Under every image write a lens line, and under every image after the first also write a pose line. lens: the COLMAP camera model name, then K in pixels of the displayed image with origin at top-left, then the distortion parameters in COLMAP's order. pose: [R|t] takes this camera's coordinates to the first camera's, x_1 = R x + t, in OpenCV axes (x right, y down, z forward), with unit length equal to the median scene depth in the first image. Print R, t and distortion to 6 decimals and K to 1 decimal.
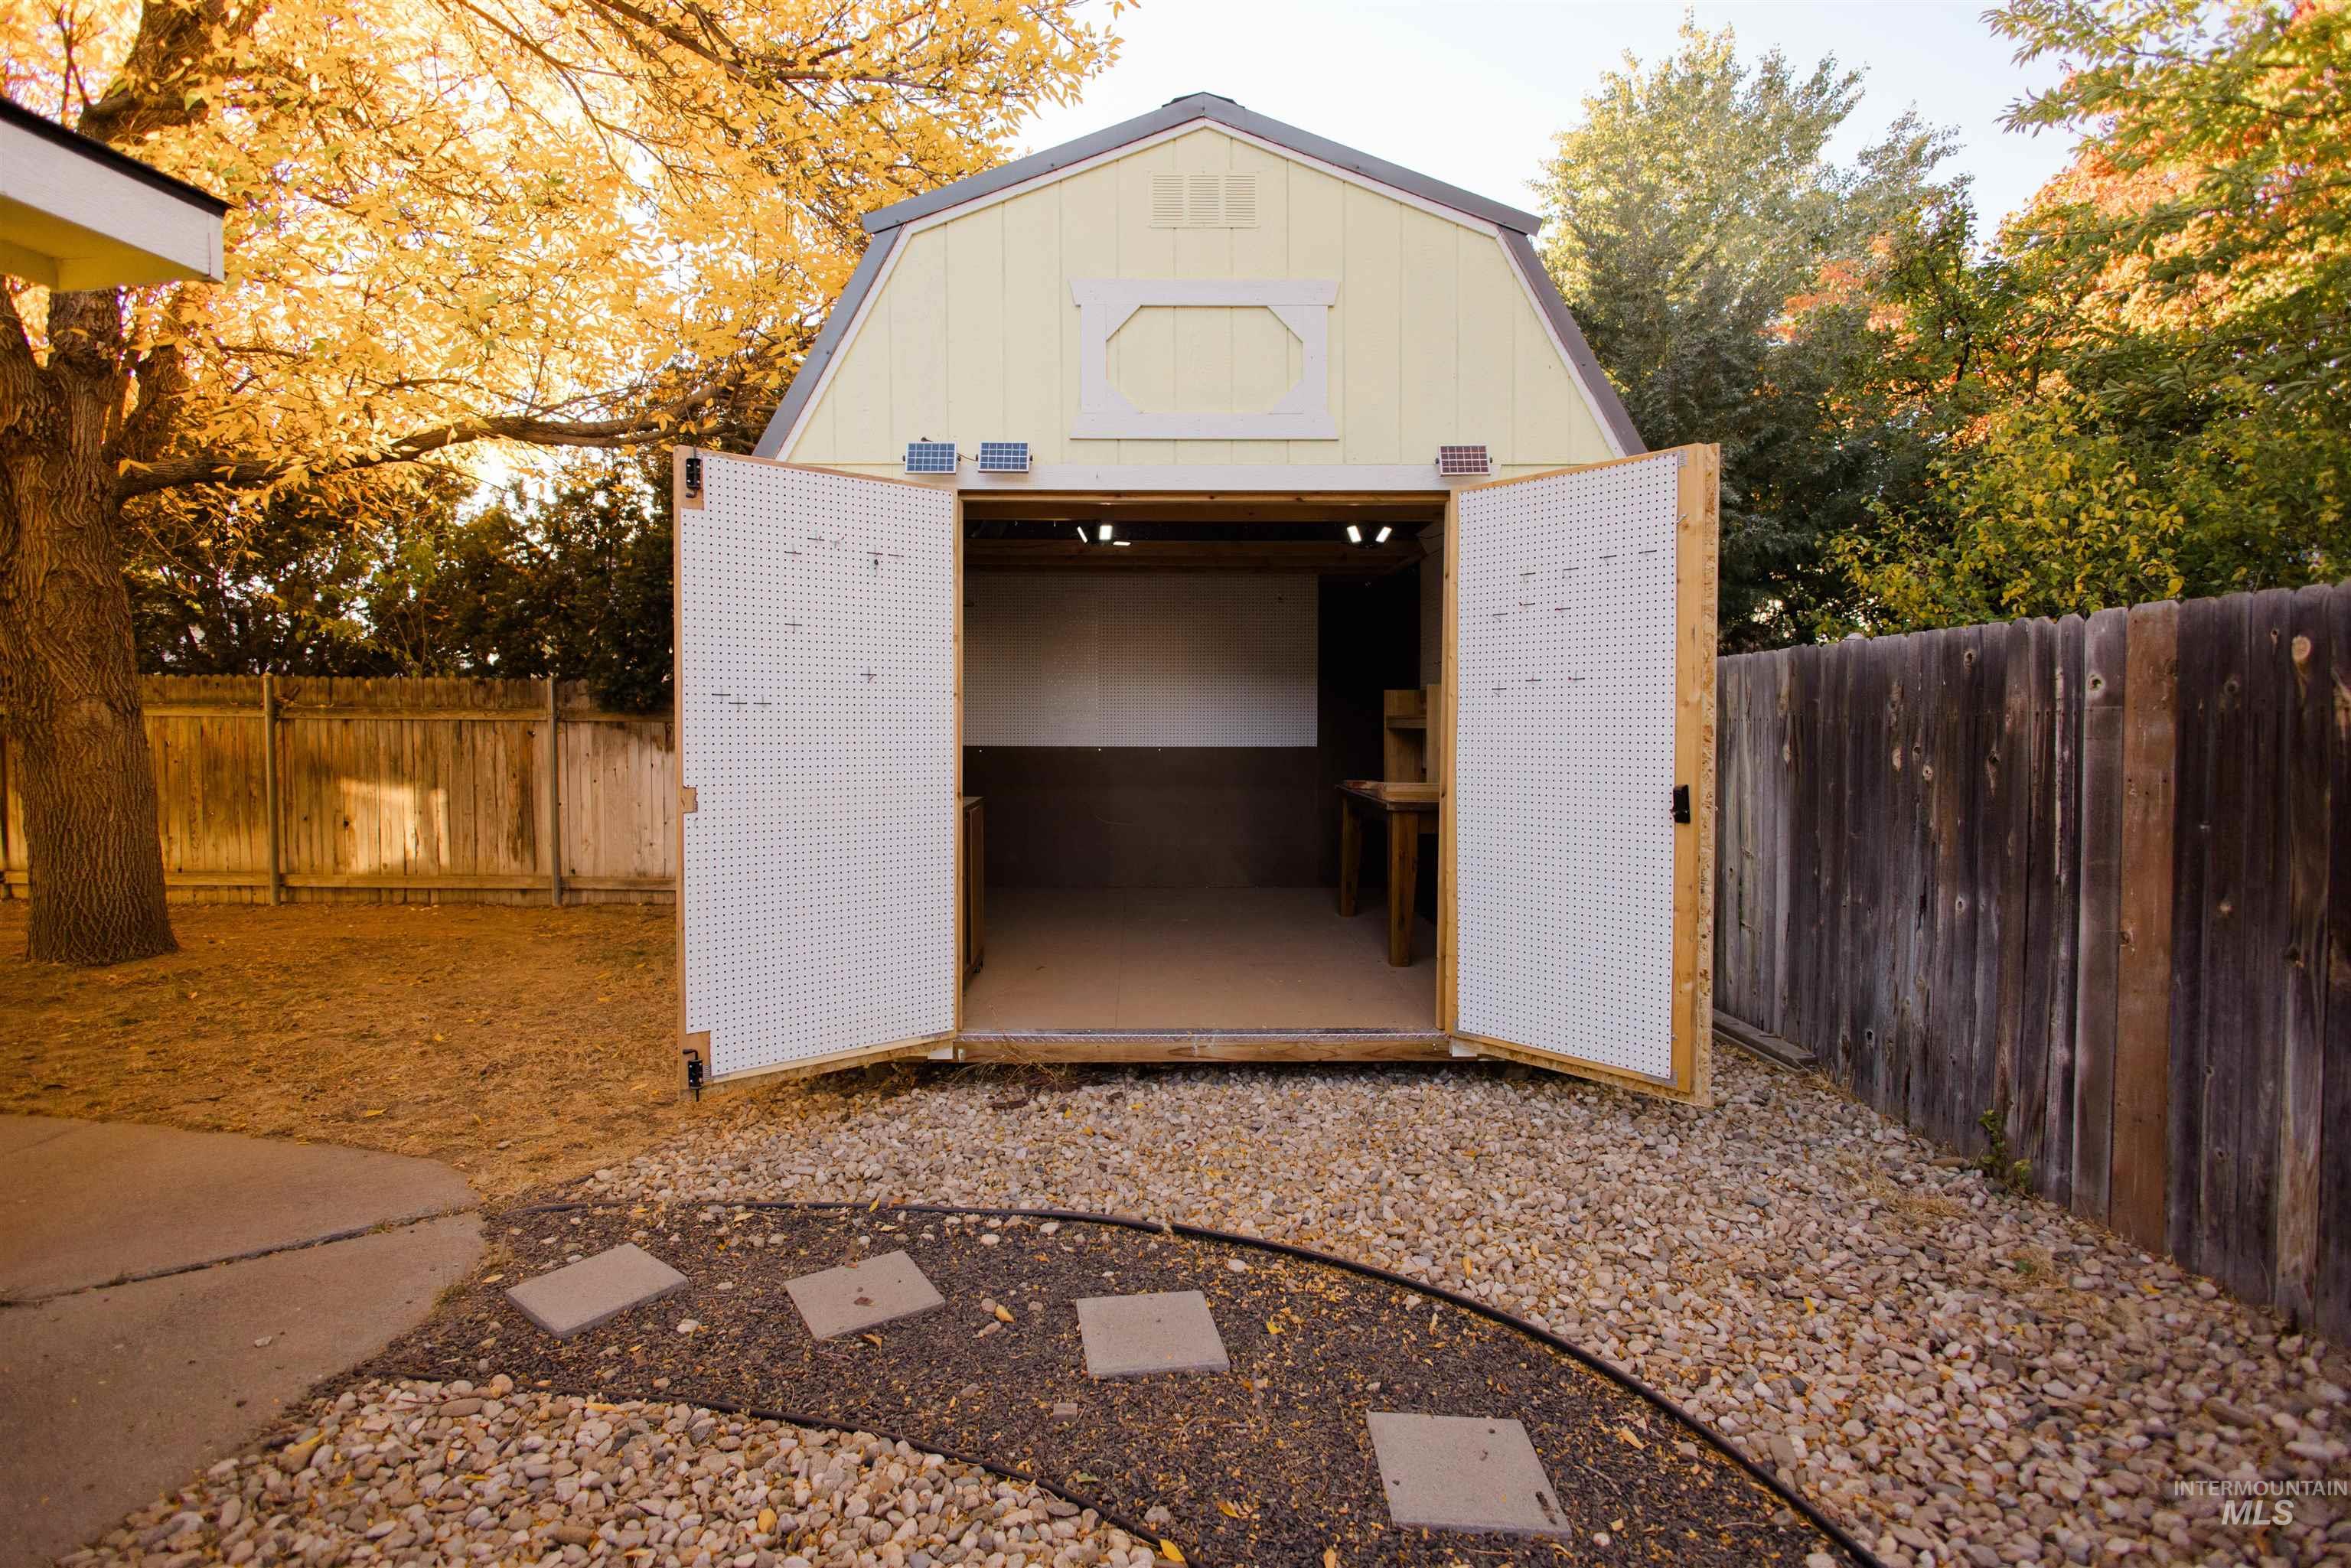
lens RADIAL K [[1084.5, 0, 1118.7], [0, 1084.5, 763.7], [0, 0, 1]] dist [0.000522, -0.000305]
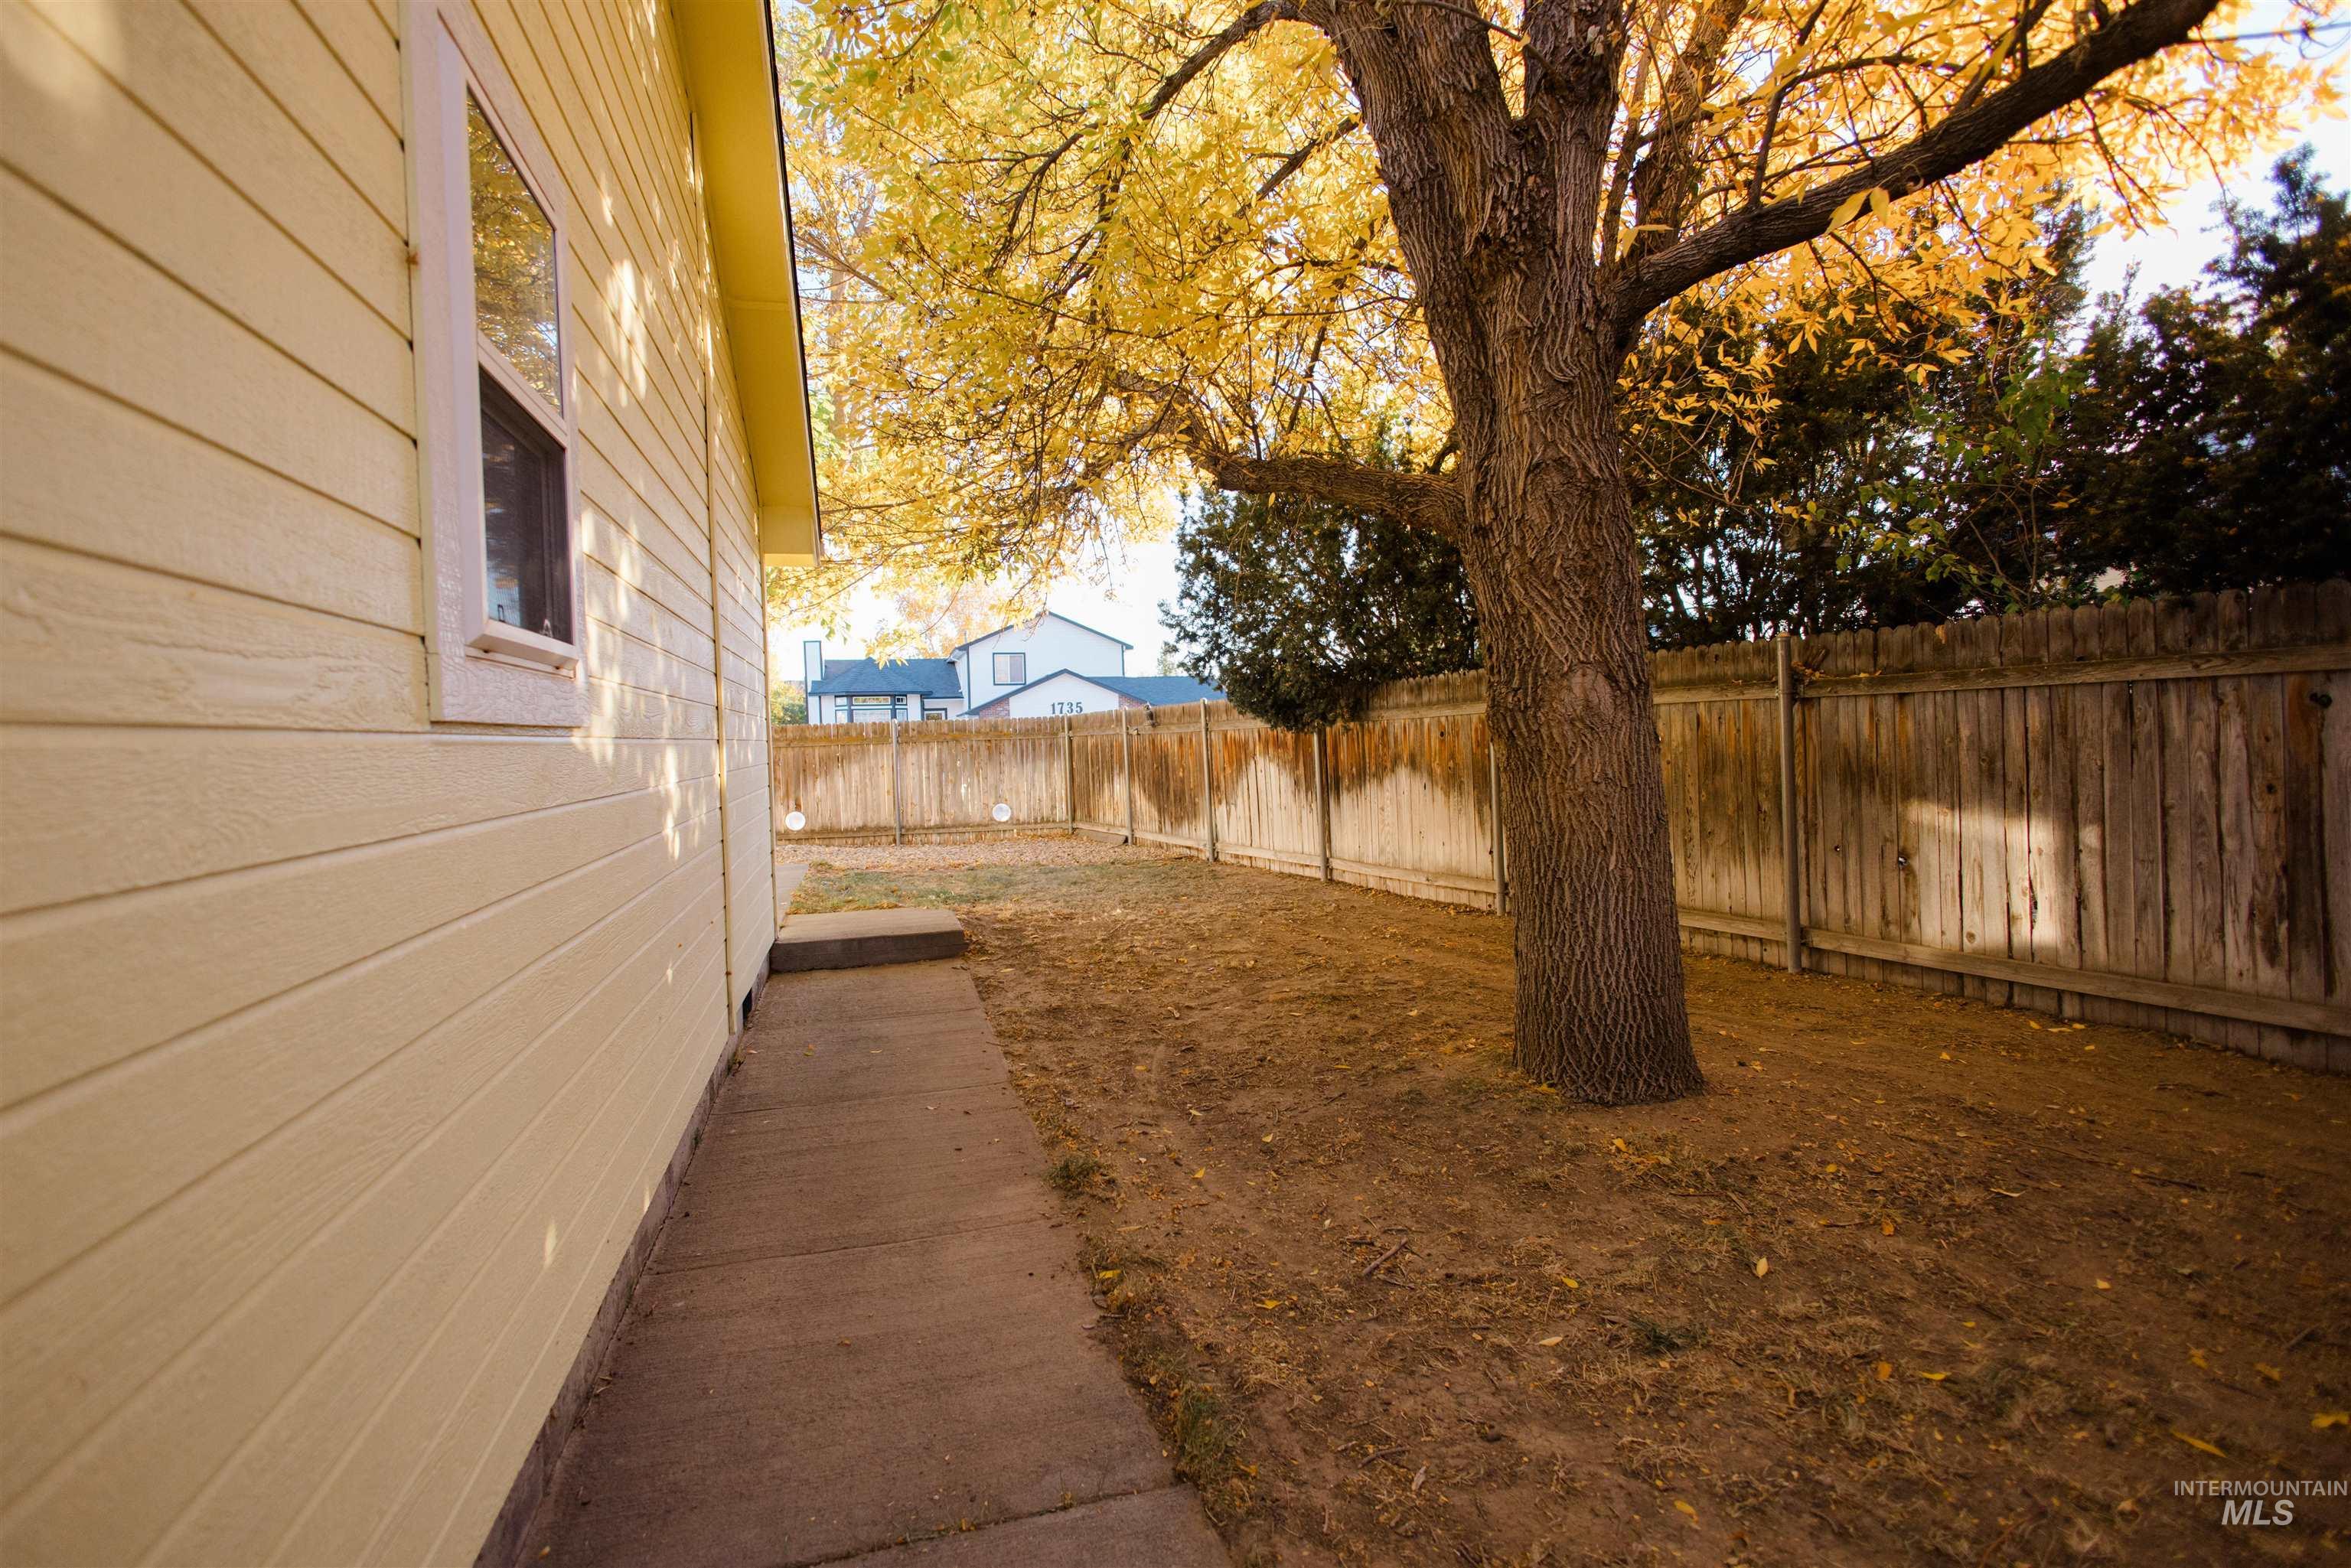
lens RADIAL K [[1084.5, 0, 1171.4], [0, 1084.5, 775.5], [0, 0, 1]] dist [0.000522, -0.000305]
pose [[0.436039, 0.006274, -0.899906, -0.336859], [0.014146, 0.999804, 0.013825, -0.008546], [0.899817, -0.018758, 0.435865, 0.353396]]
